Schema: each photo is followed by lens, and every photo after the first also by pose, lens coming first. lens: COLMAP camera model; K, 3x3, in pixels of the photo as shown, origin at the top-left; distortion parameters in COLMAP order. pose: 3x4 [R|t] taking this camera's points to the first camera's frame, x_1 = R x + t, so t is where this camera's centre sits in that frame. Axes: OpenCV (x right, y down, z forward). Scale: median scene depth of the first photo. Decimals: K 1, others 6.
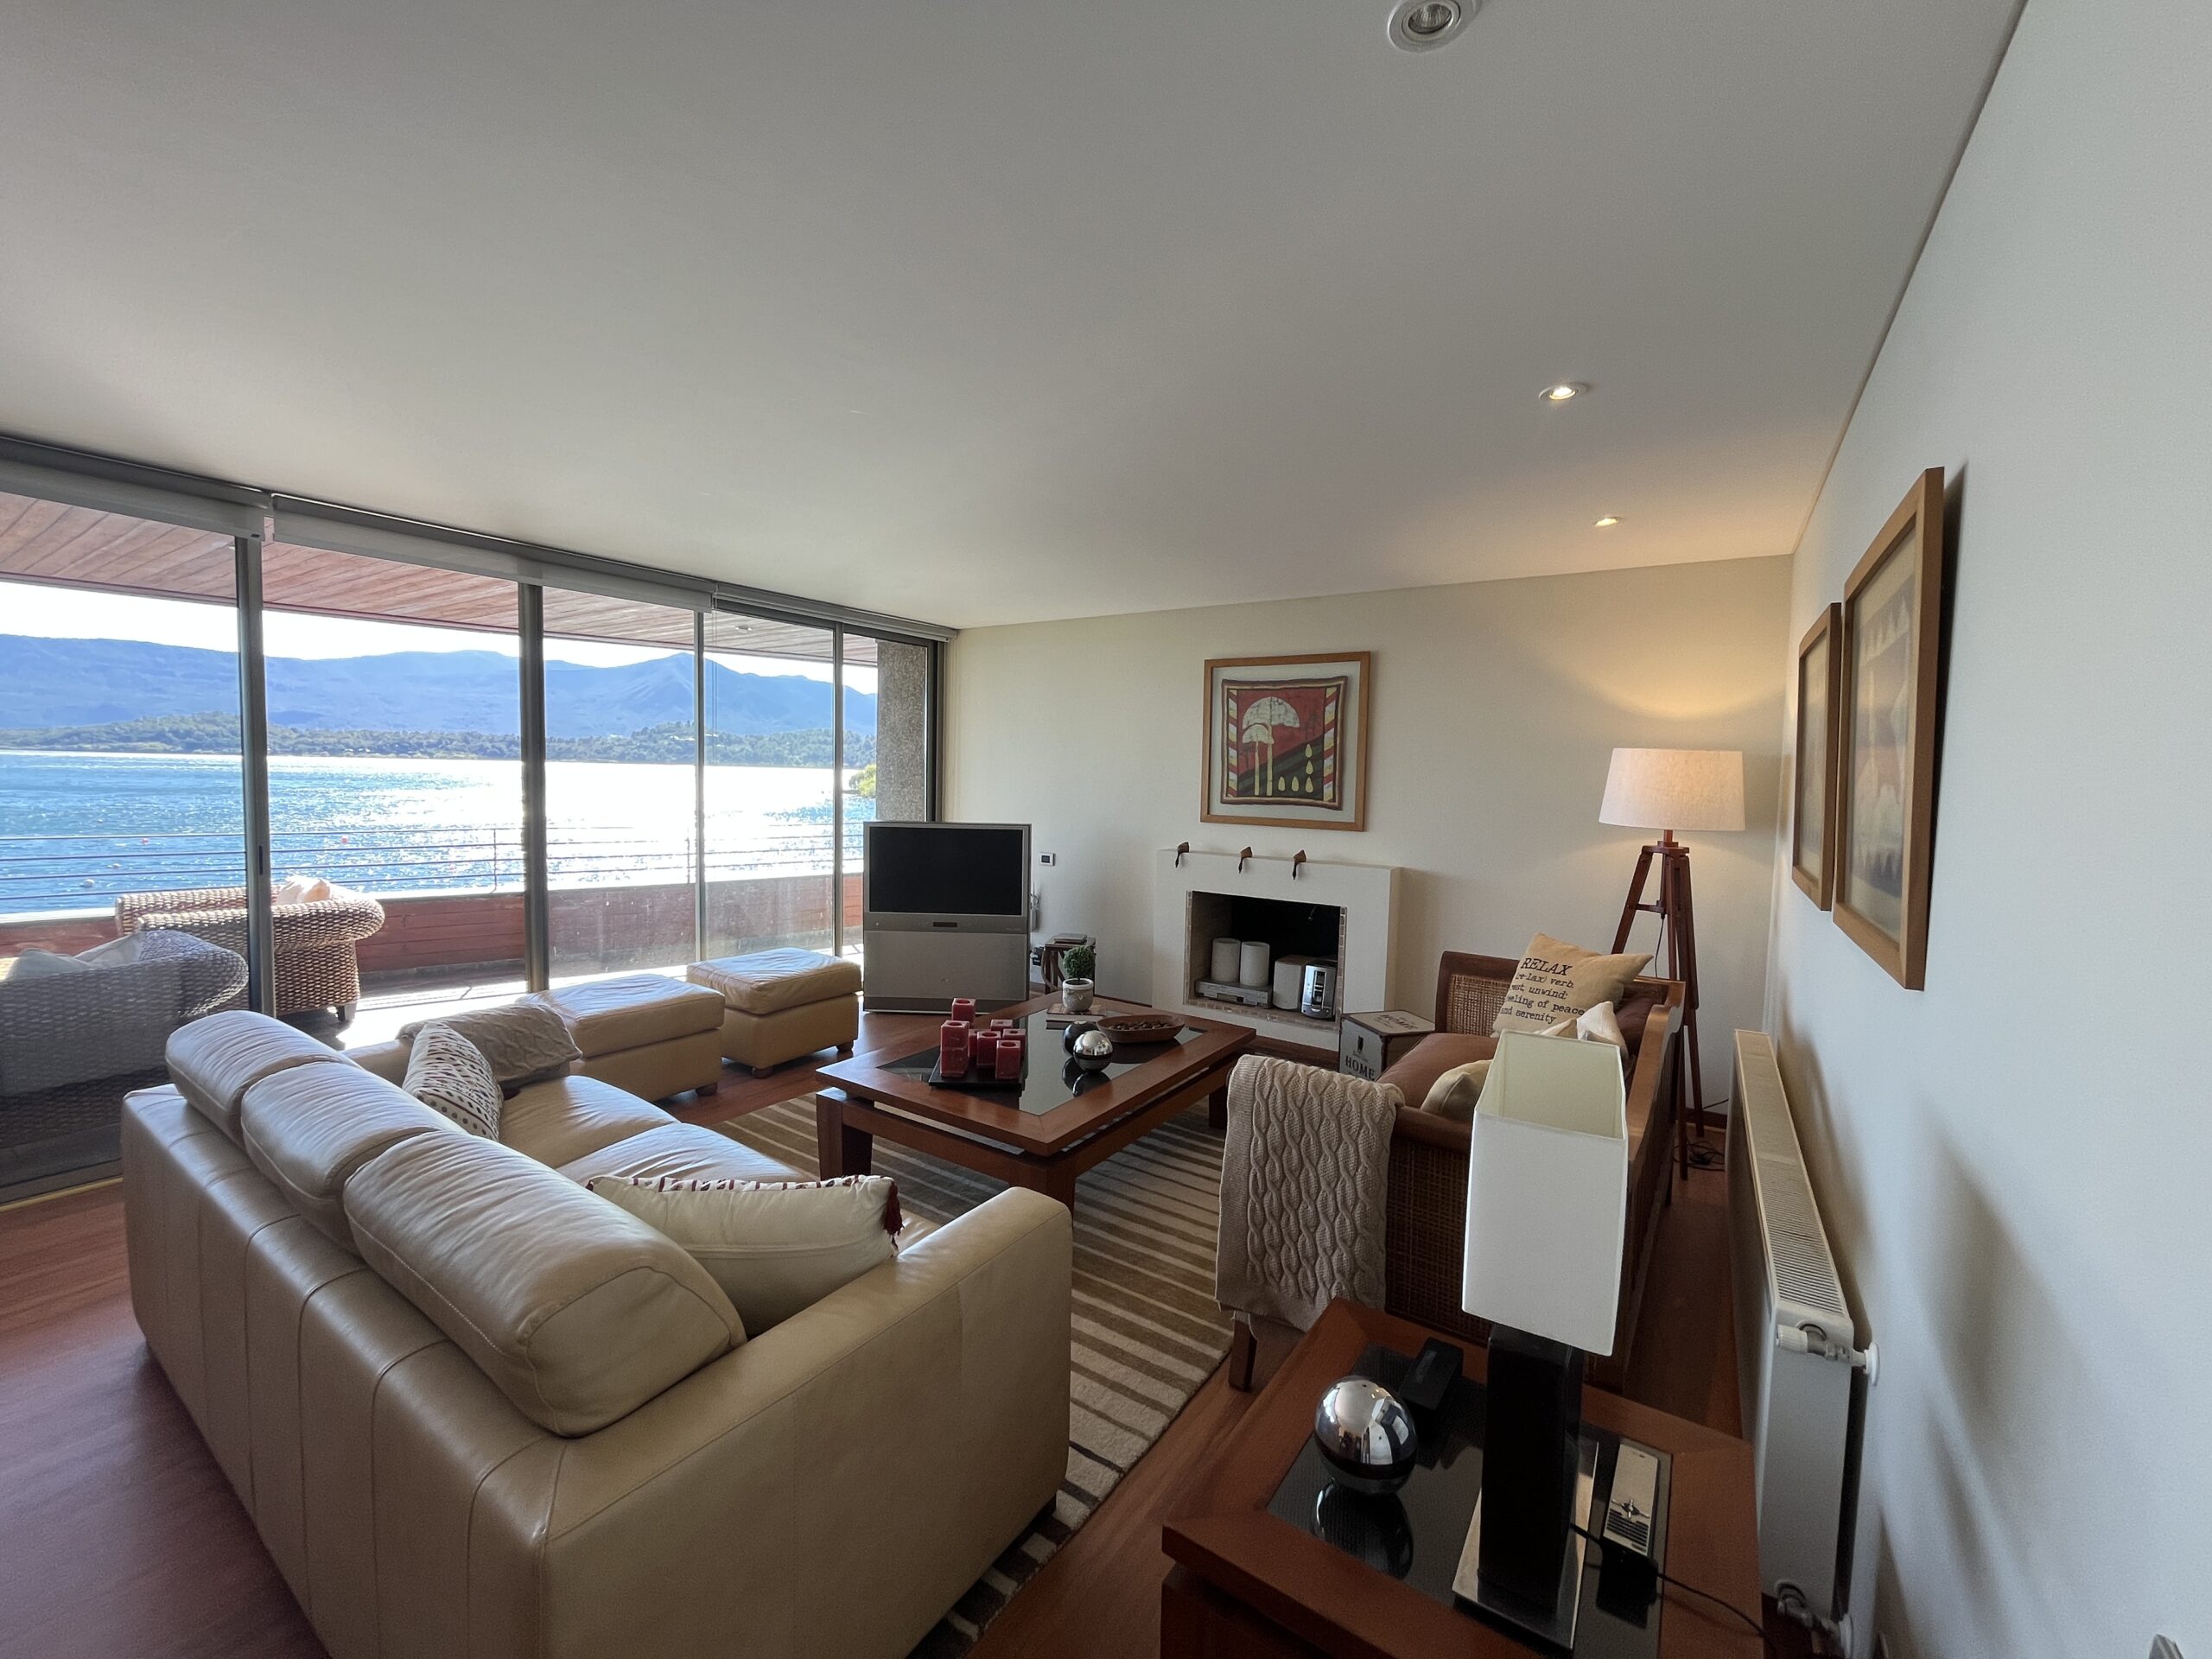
lens RADIAL K [[888.4, 0, 1100.9], [0, 888.4, 825.1], [0, 0, 1]] dist [-0.001718, -0.000240]
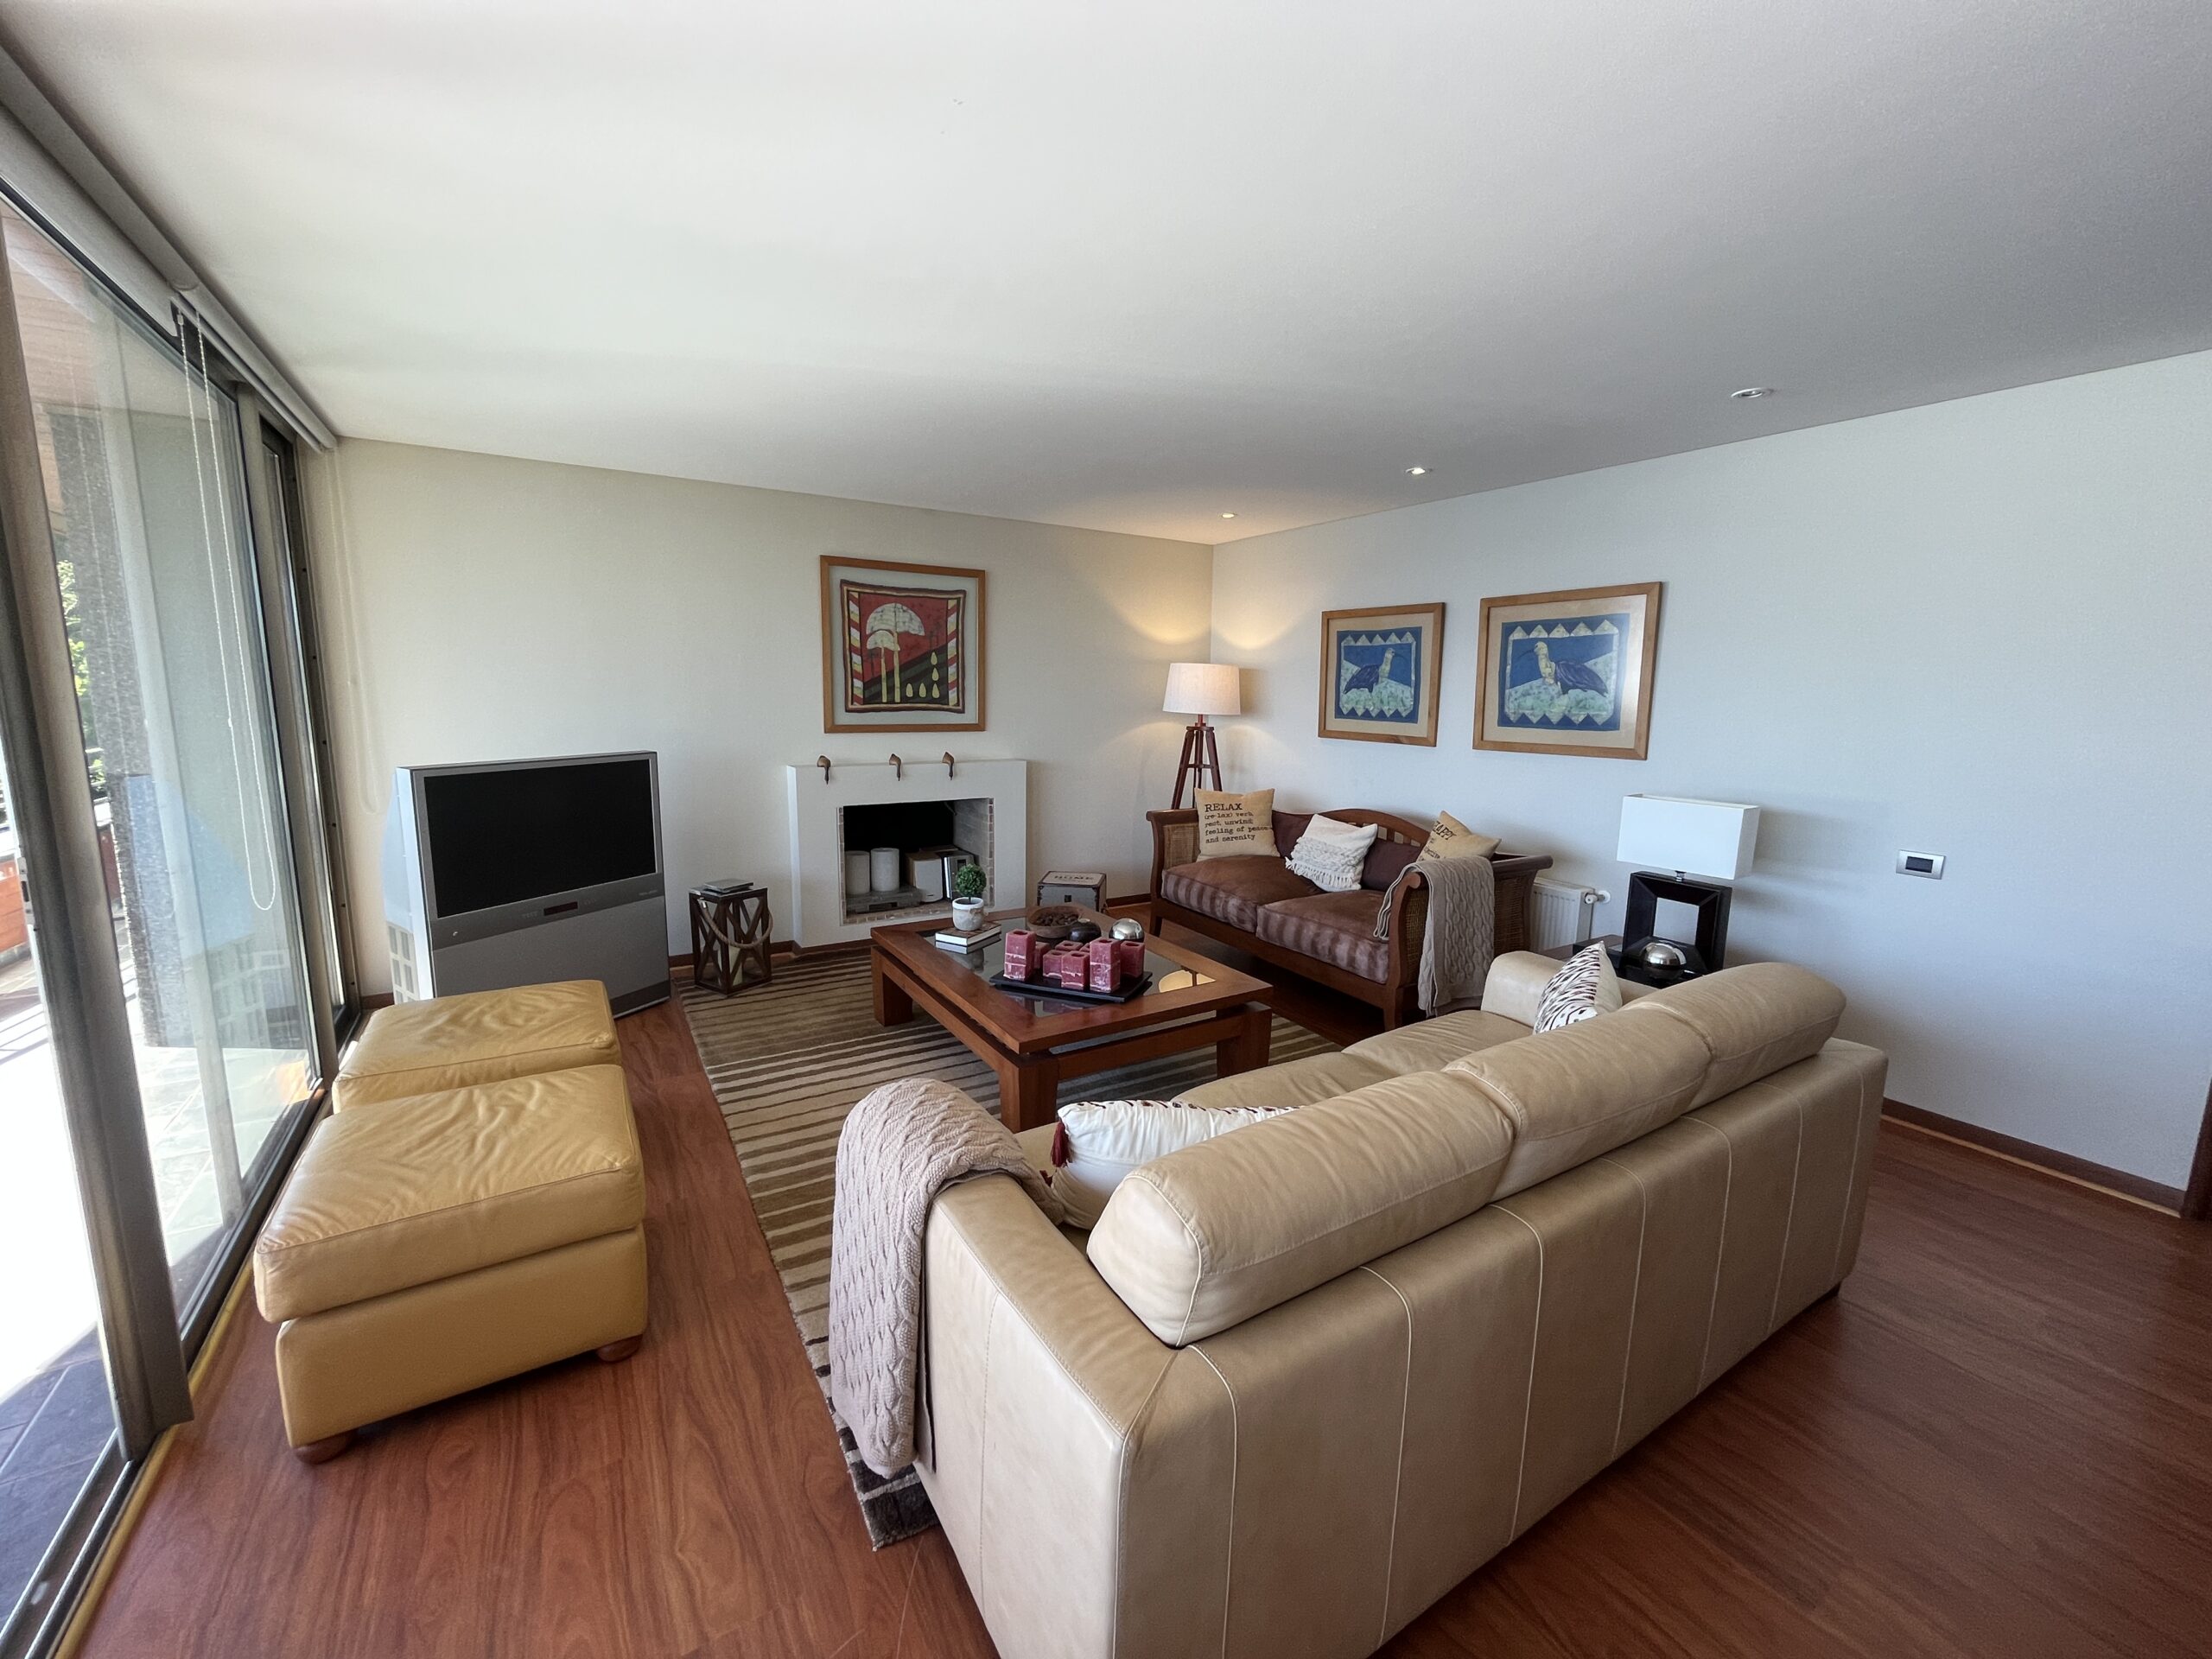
lens RADIAL K [[894.2, 0, 1100.2], [0, 894.2, 826.5], [0, 0, 1]] dist [-0.001486, -0.000082]
pose [[0.412321, -0.158369, 0.897168, -0.662123], [0.050731, 0.987238, 0.150953, -0.035897], [-0.909625, -0.016727, 0.415094, 0.365224]]
